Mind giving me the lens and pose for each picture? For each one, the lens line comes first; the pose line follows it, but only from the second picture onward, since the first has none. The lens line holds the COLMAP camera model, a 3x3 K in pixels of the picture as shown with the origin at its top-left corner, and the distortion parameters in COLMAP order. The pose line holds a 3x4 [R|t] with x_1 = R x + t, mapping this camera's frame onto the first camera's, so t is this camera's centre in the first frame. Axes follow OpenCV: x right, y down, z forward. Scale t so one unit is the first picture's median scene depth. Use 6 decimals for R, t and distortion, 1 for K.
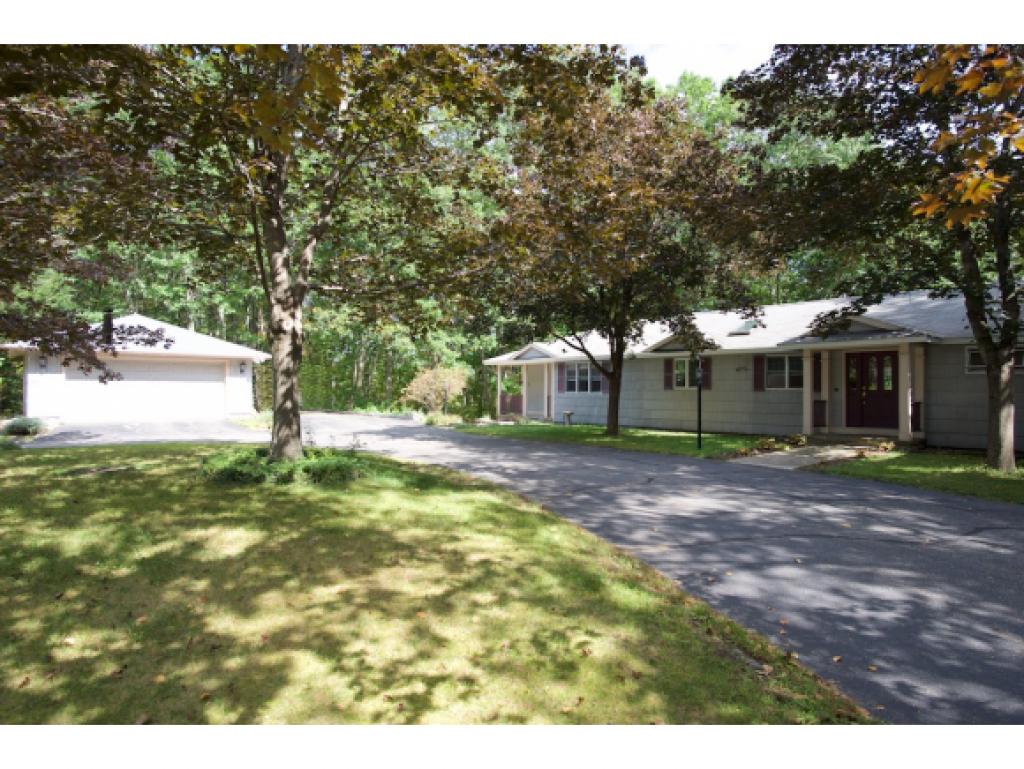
lens RADIAL K [[608.7, 0, 512.0], [0, 608.7, 384.5], [0, 0, 1]] dist [-0.002792, -0.000439]
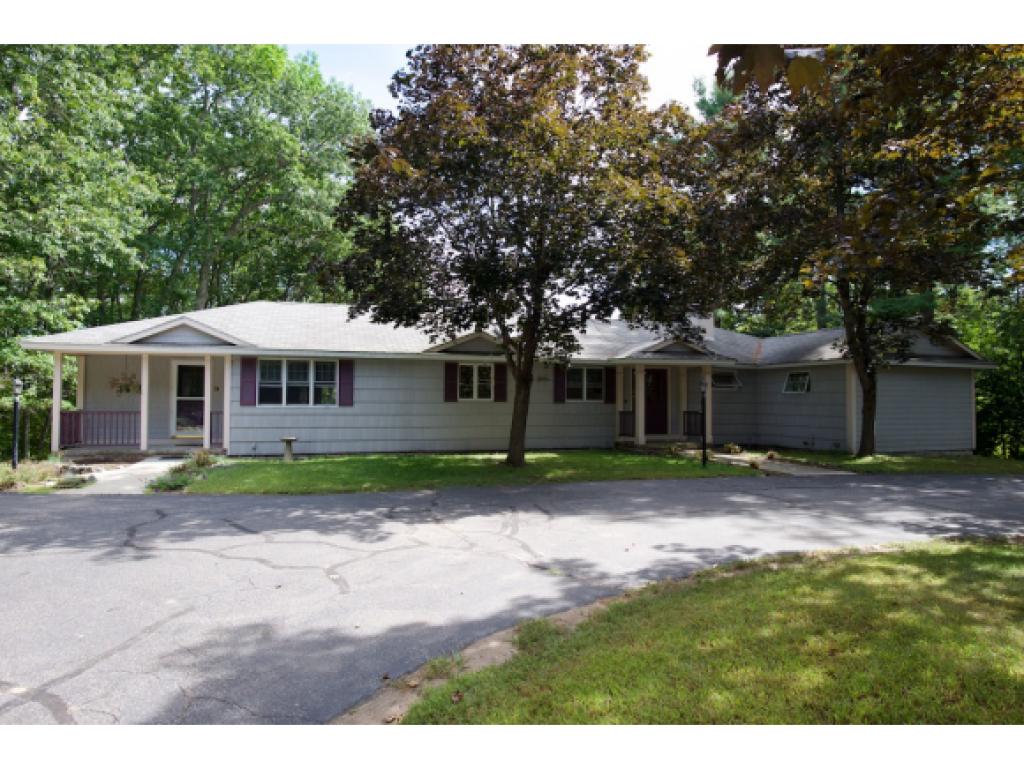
lens RADIAL K [[608.7, 0, 512.0], [0, 608.7, 384.5], [0, 0, 1]] dist [-0.002792, -0.000439]
pose [[0.370493, 0.026021, 0.928471, -0.452390], [-0.010682, 0.999661, -0.023754, 0.004471], [-0.928774, -0.001117, 0.370645, 0.620685]]
